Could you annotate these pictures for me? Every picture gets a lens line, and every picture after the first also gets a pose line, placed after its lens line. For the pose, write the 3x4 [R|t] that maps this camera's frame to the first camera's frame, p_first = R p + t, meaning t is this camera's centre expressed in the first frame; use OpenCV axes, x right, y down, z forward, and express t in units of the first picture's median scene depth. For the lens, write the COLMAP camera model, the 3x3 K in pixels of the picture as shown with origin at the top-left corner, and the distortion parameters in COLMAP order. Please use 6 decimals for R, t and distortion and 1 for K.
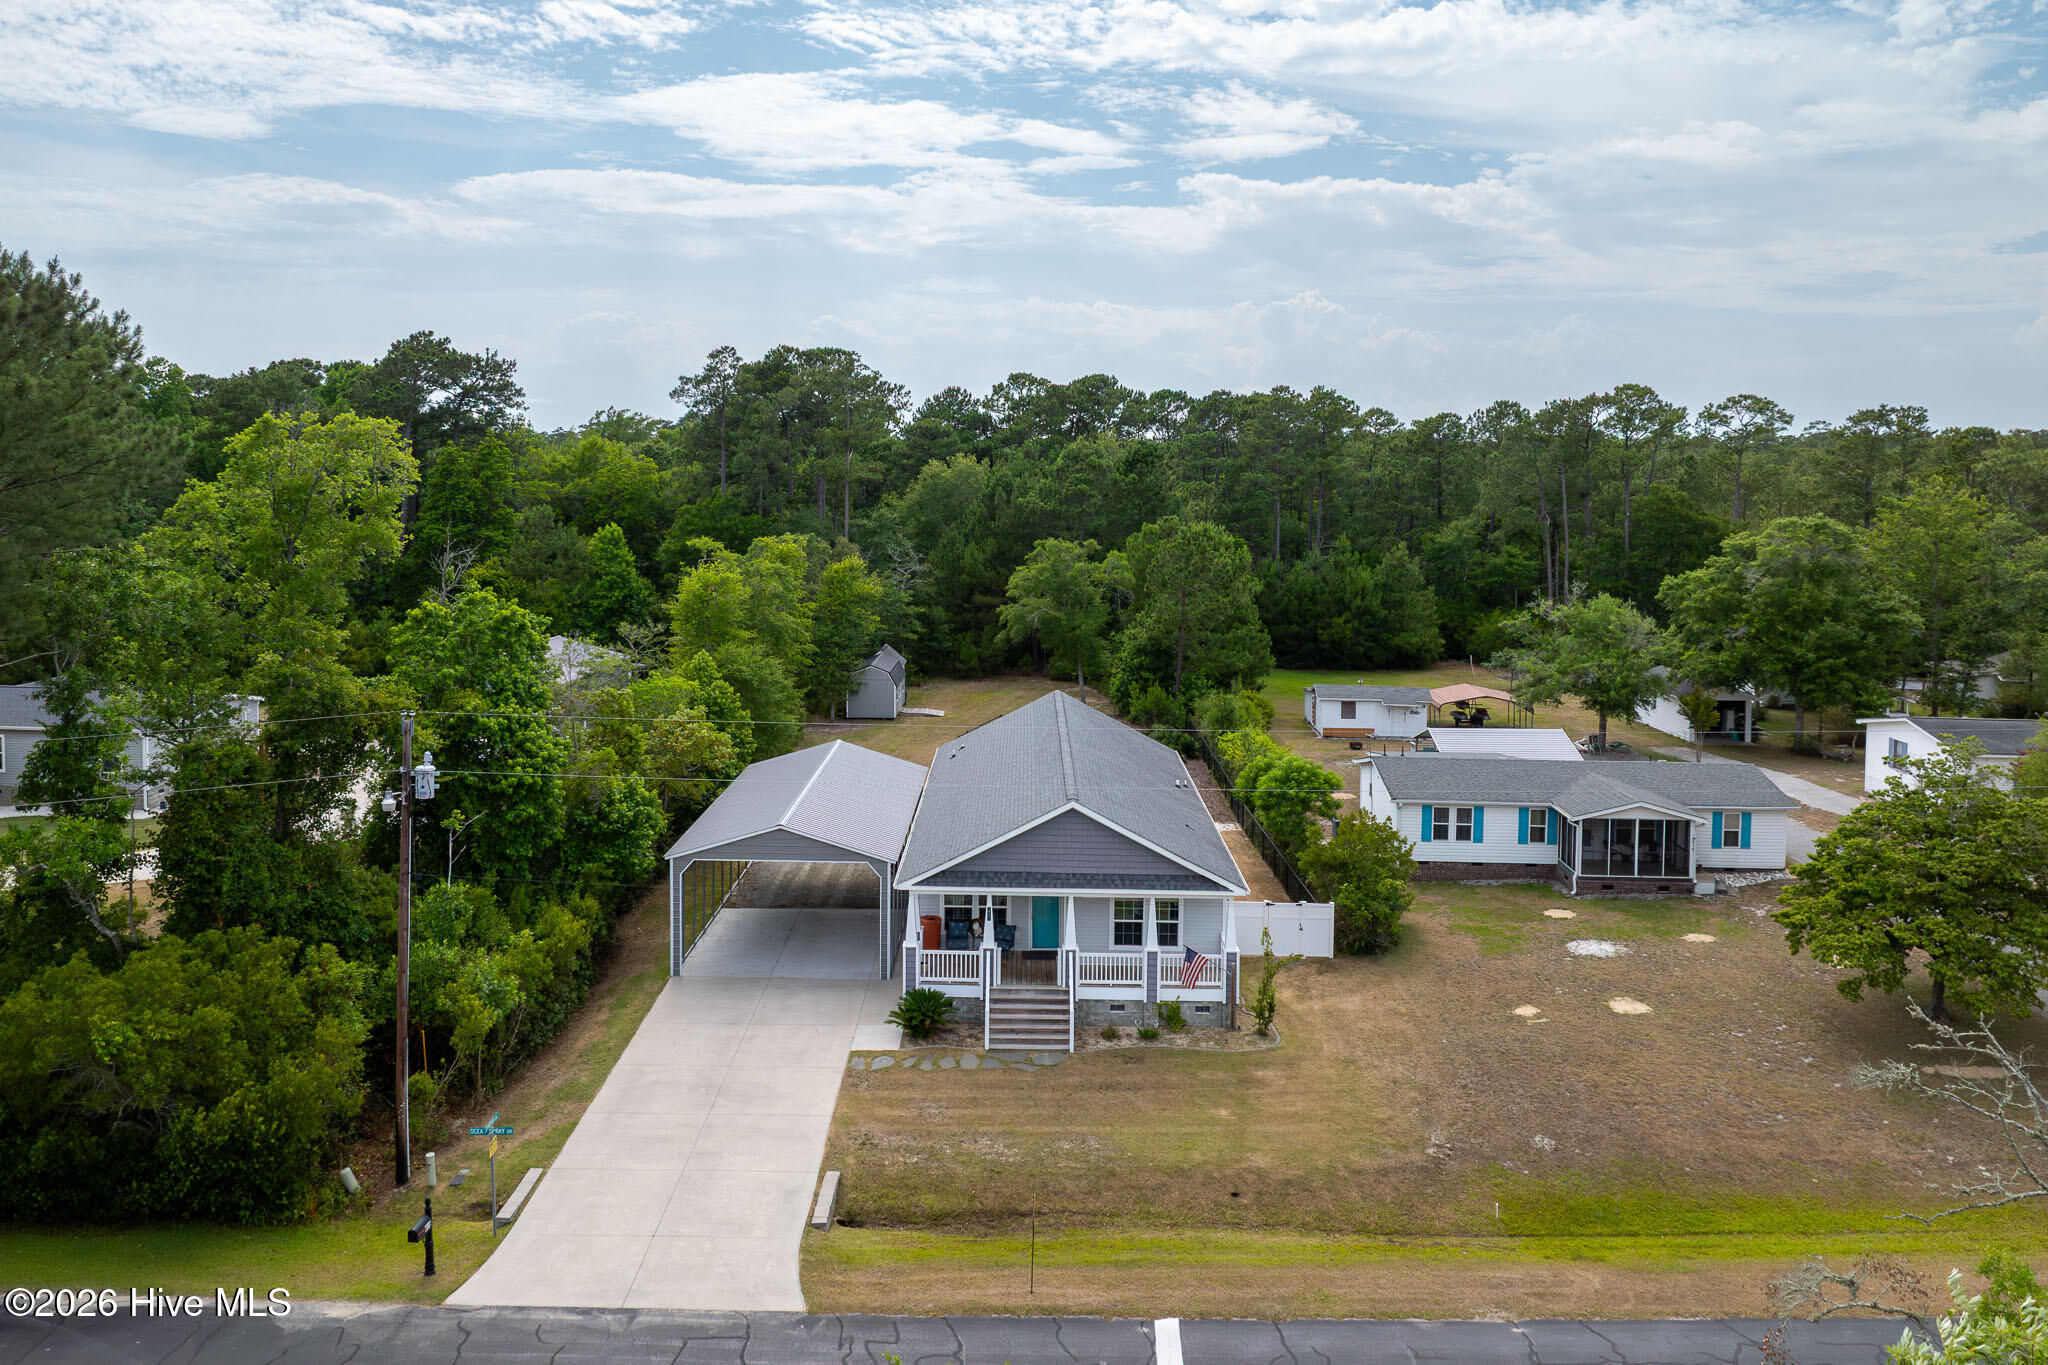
lens RADIAL K [[1514.7, 0, 1016.5], [0, 1514.7, 524.6], [0, 0, 1]] dist [-0.025492, -0.002481]
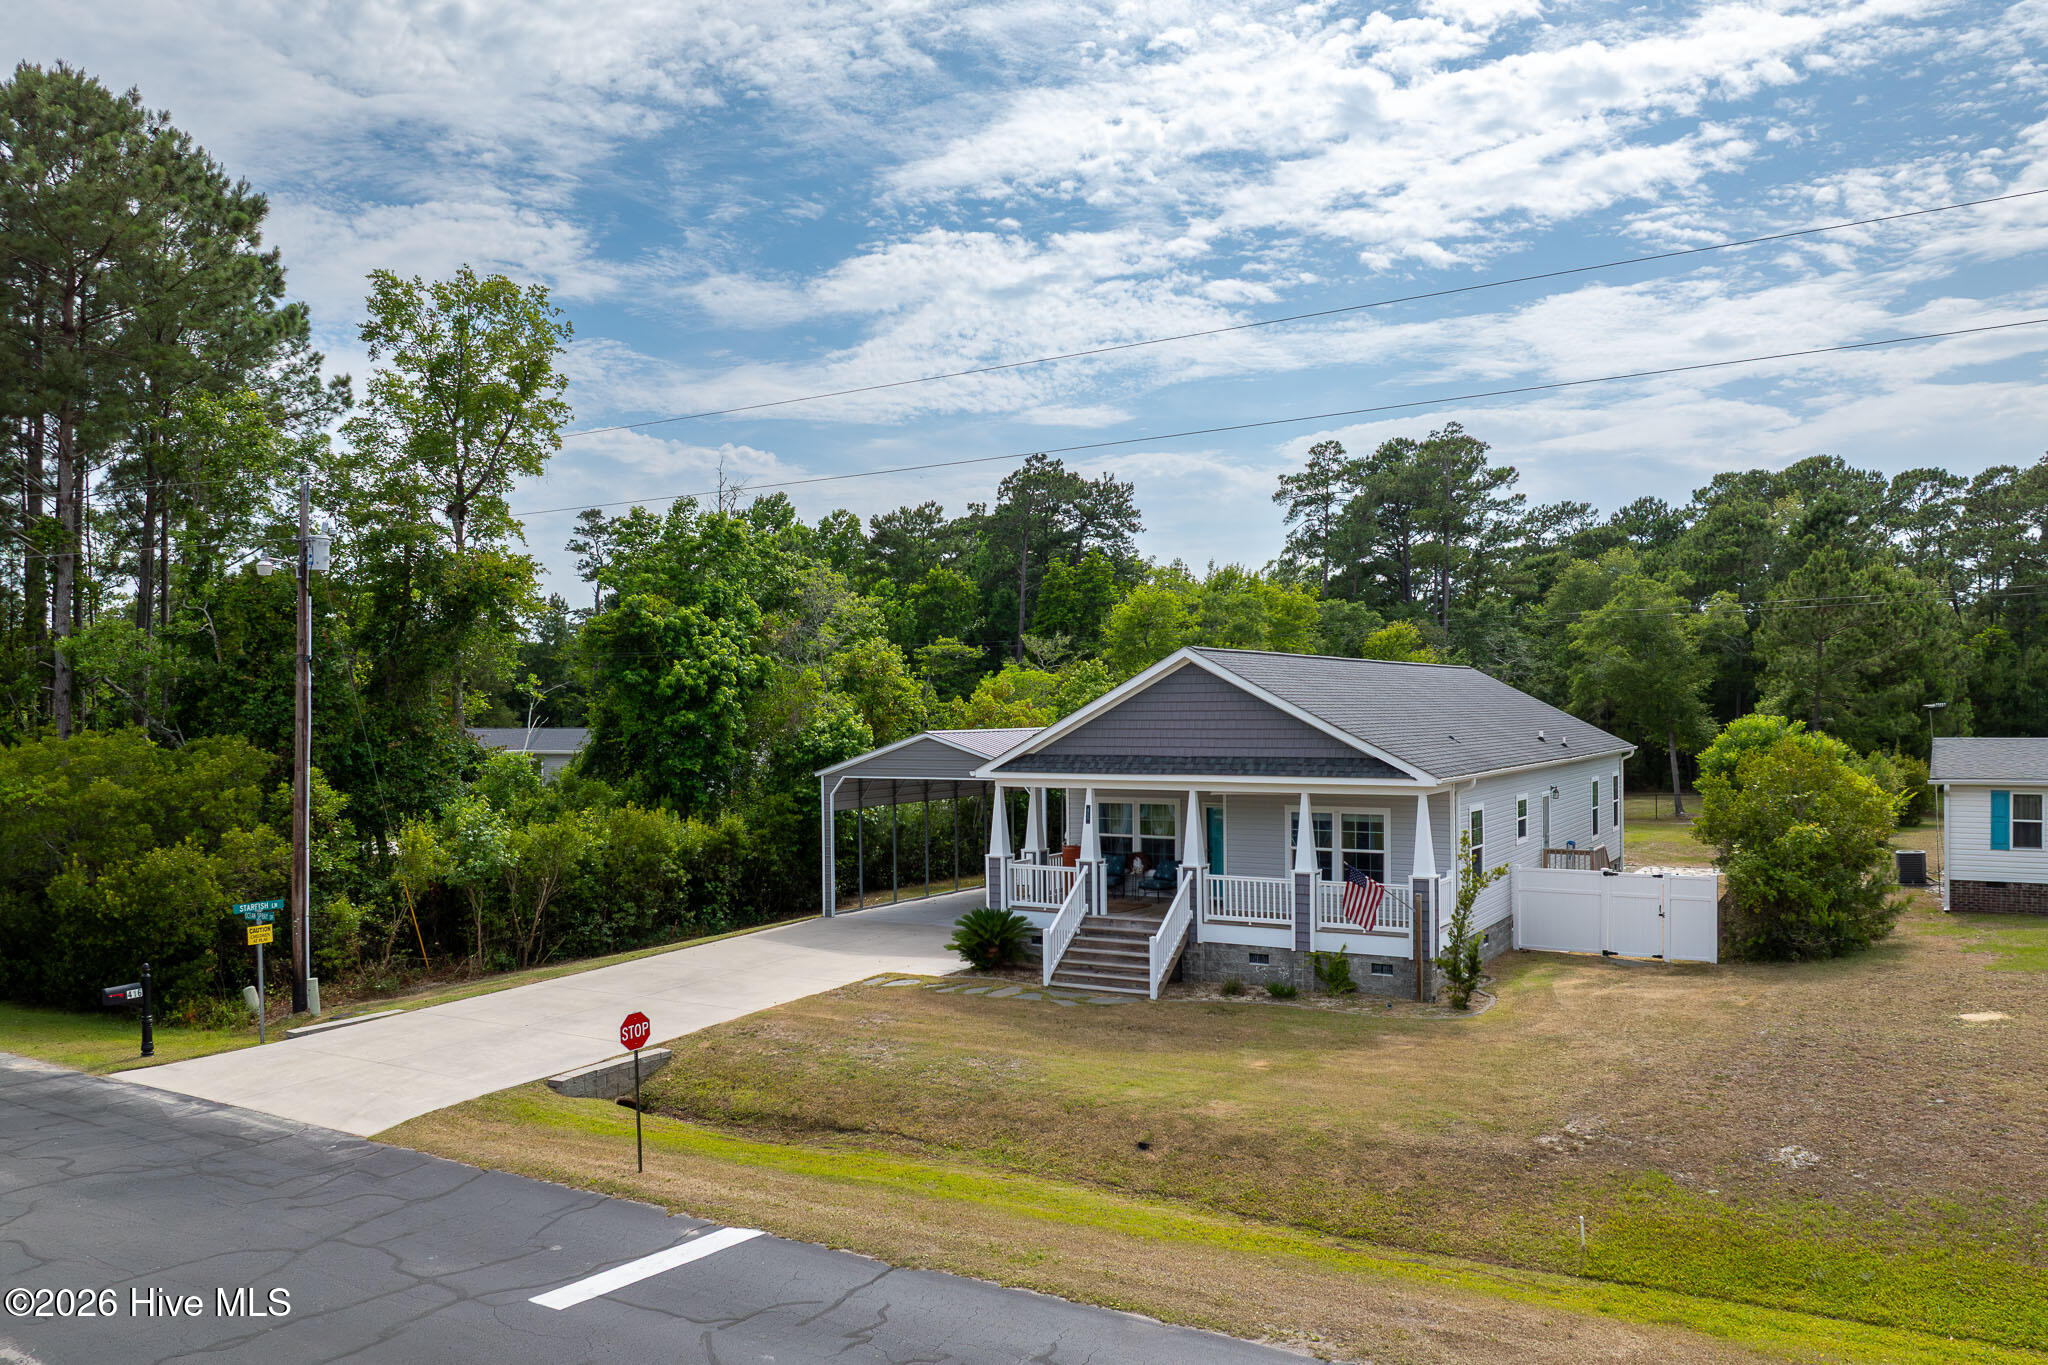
lens RADIAL K [[1480.8, 0, 1020.4], [0, 1480.8, 720.4], [0, 0, 1]] dist [-0.036790, -0.002492]
pose [[0.856678, -0.017990, -0.515538, 0.333004], [0.002512, 0.999525, -0.030705, 0.245153], [0.515846, 0.025010, 0.856316, 0.396216]]
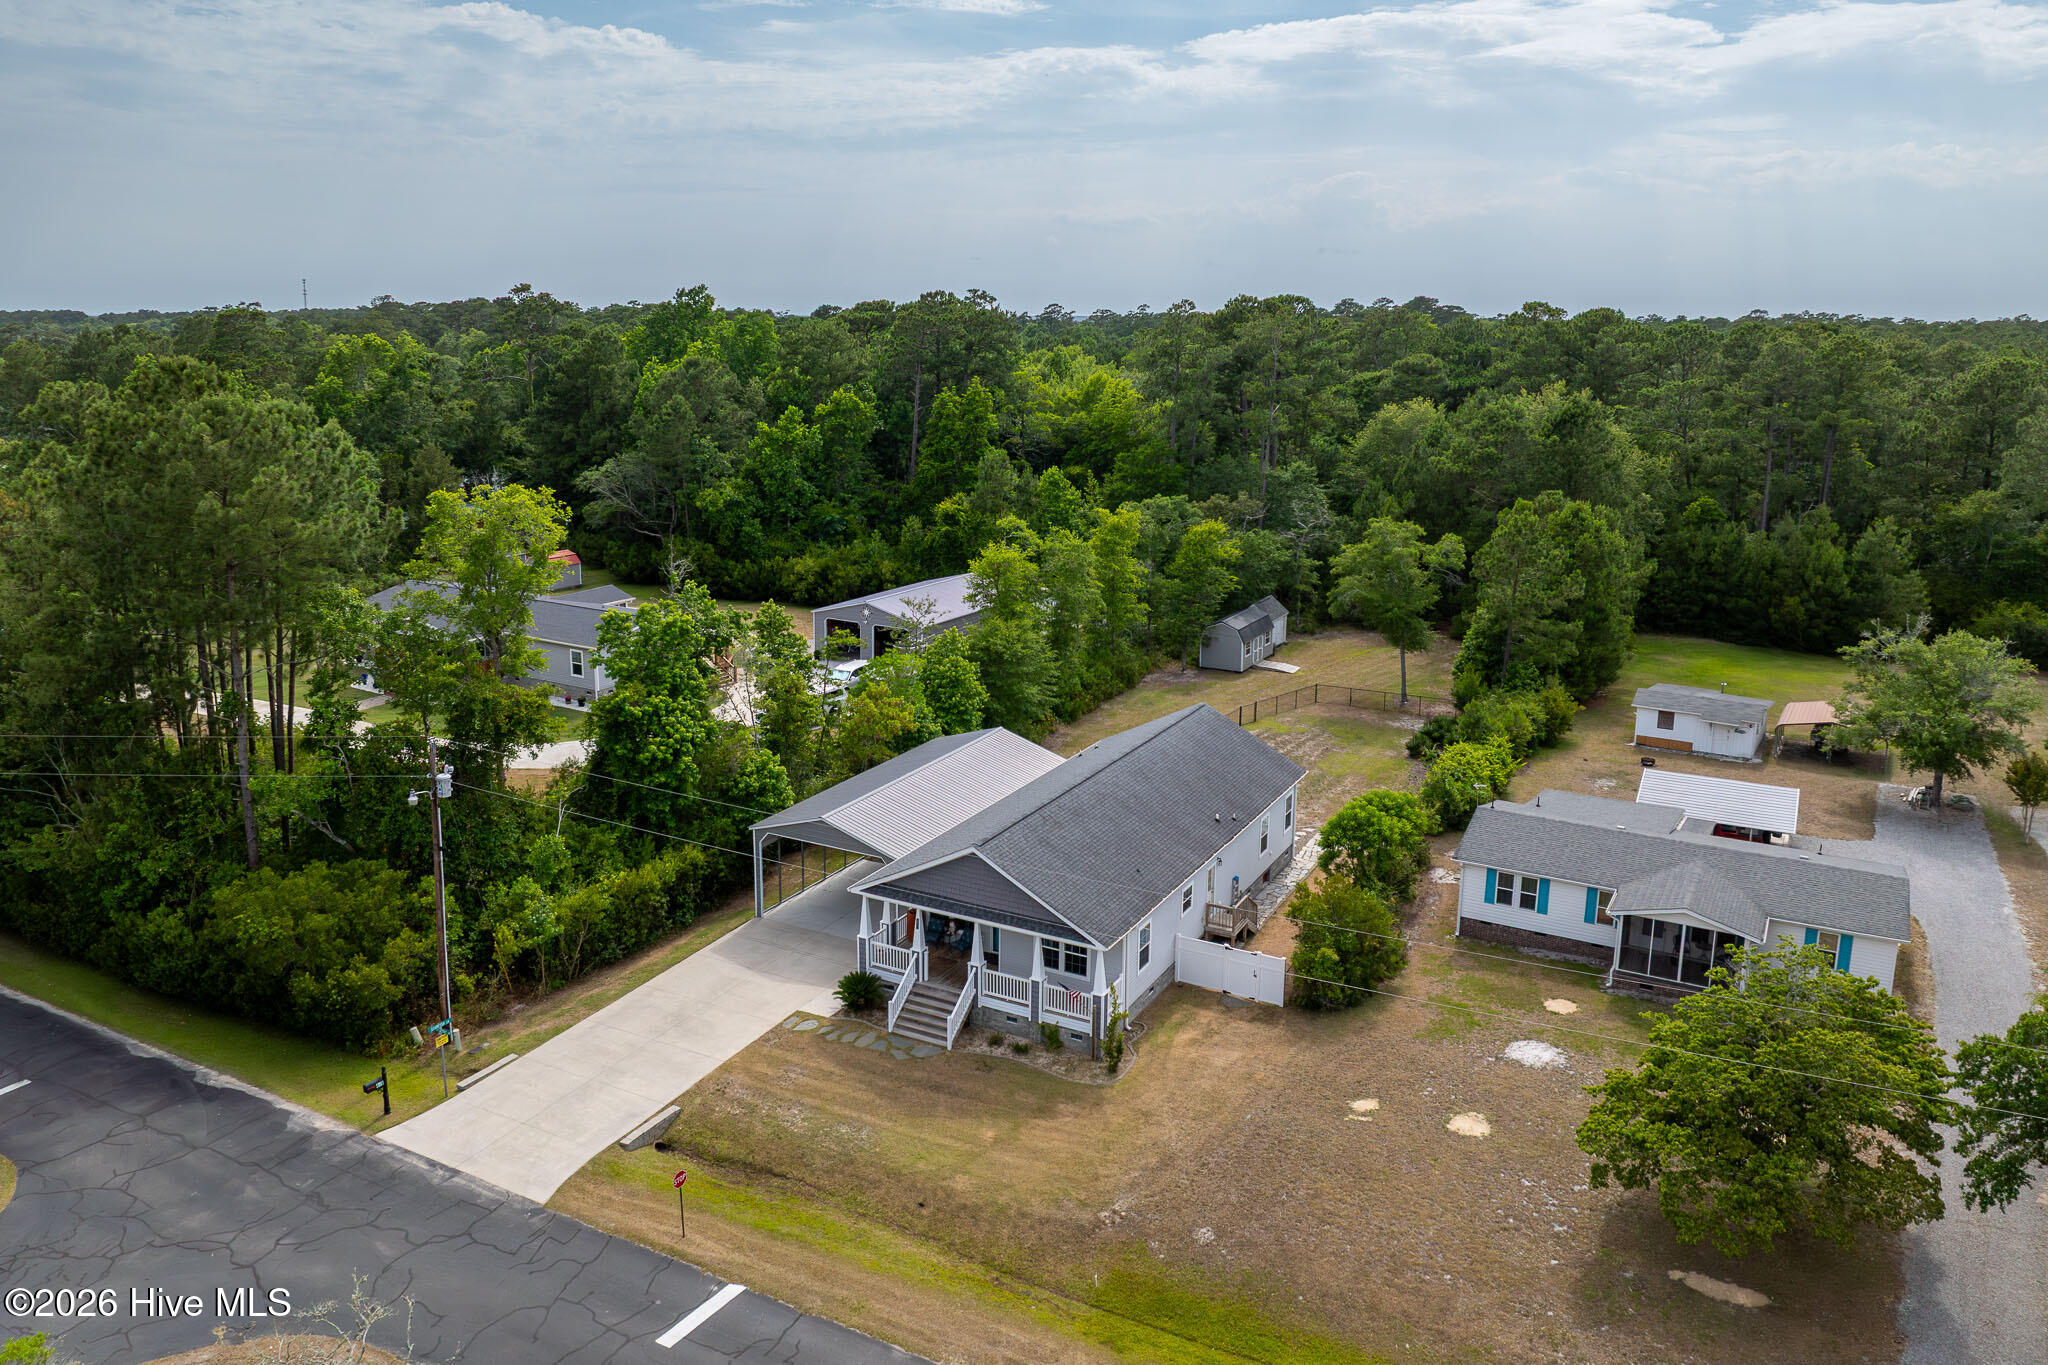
lens RADIAL K [[1445.6, 0, 1026.3], [0, 1445.6, 641.0], [0, 0, 1]] dist [-0.042240, 0.000693]
pose [[0.887616, 0.096856, -0.450284, 0.581008], [-0.016453, 0.983683, 0.179158, -0.180105], [0.460289, -0.151616, 0.874726, 0.070662]]
